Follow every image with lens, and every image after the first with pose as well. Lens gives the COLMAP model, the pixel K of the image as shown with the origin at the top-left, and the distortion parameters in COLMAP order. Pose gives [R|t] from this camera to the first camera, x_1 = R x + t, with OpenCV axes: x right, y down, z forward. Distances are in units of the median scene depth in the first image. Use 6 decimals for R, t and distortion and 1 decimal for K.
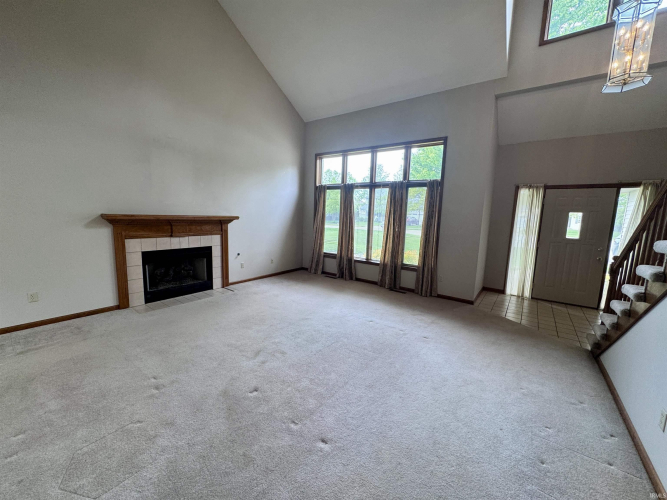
lens RADIAL K [[270.2, 0, 331.7], [0, 270.2, 247.6], [0, 0, 1]] dist [-0.002314, -0.000935]
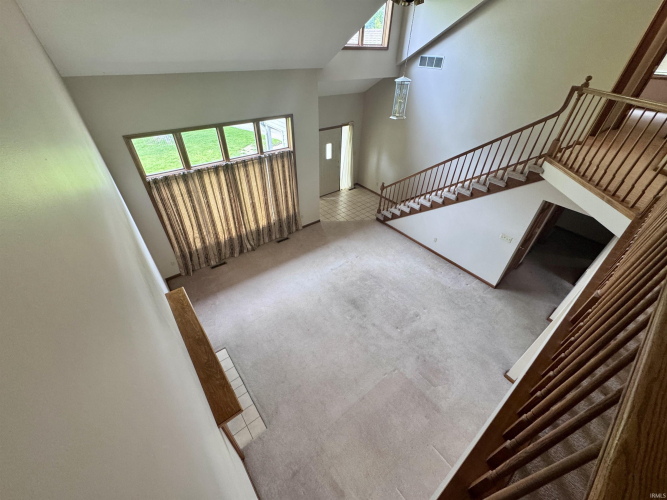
lens RADIAL K [[270.2, 0, 332.4], [0, 270.2, 251.9], [0, 0, 1]] dist [-0.002314, -0.000935]
pose [[0.249485, -0.620425, 0.743525, -0.747752], [0.104224, 0.780548, 0.616346, -0.610510], [-0.962754, -0.076276, 0.259398, 0.448004]]
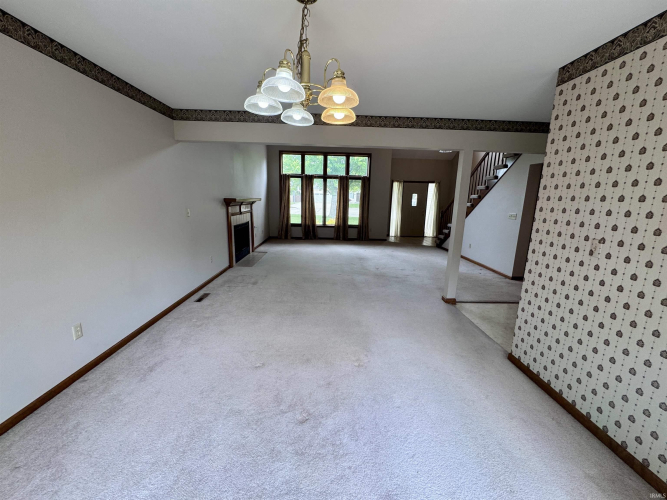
lens RADIAL K [[270.2, 0, 331.1], [0, 270.2, 250.3], [0, 0, 1]] dist [-0.002314, -0.000935]
pose [[0.789602, -0.132688, 0.599101, -0.954326], [0.079876, 0.990259, 0.114047, 0.018860], [-0.608398, -0.042198, 0.792509, -0.330798]]
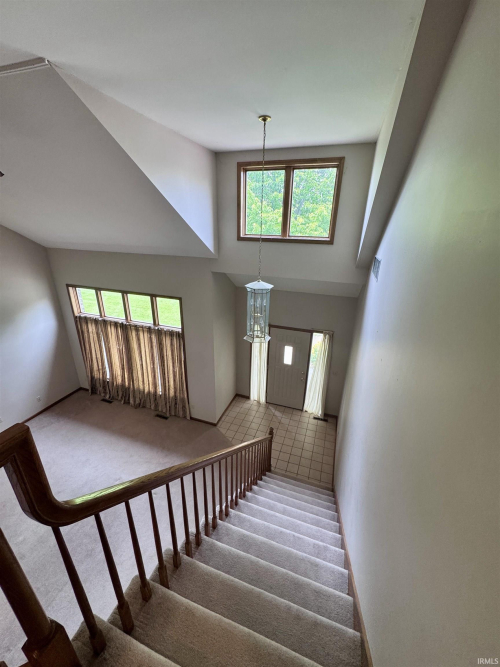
lens RADIAL K [[270.2, 0, 247.9], [0, 270.2, 331.1], [0, 0, 1]] dist [-0.002314, -0.000935]
pose [[0.951710, -0.124540, 0.280602, 0.333373], [0.049986, 0.964685, 0.258619, -0.517580], [-0.302901, -0.232104, 0.924326, -0.130476]]
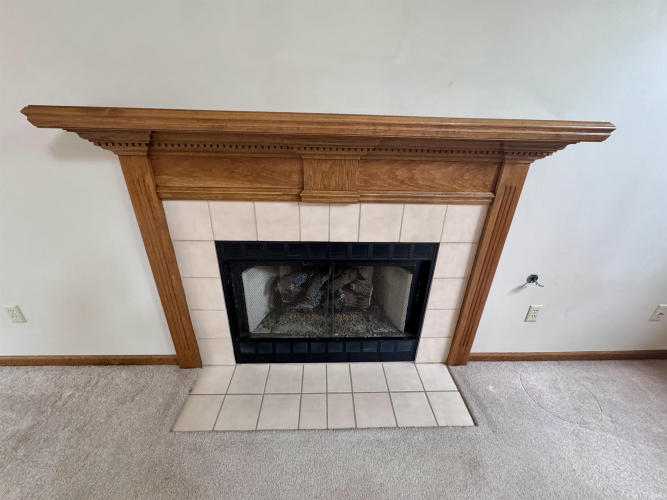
lens RADIAL K [[270.2, 0, 335.1], [0, 270.2, 253.2], [0, 0, 1]] dist [-0.002314, -0.000935]
pose [[0.622791, 0.322931, -0.712634, -0.308961], [-0.101697, 0.936530, 0.335513, -0.076778], [0.775751, -0.136482, 0.616104, 0.741377]]
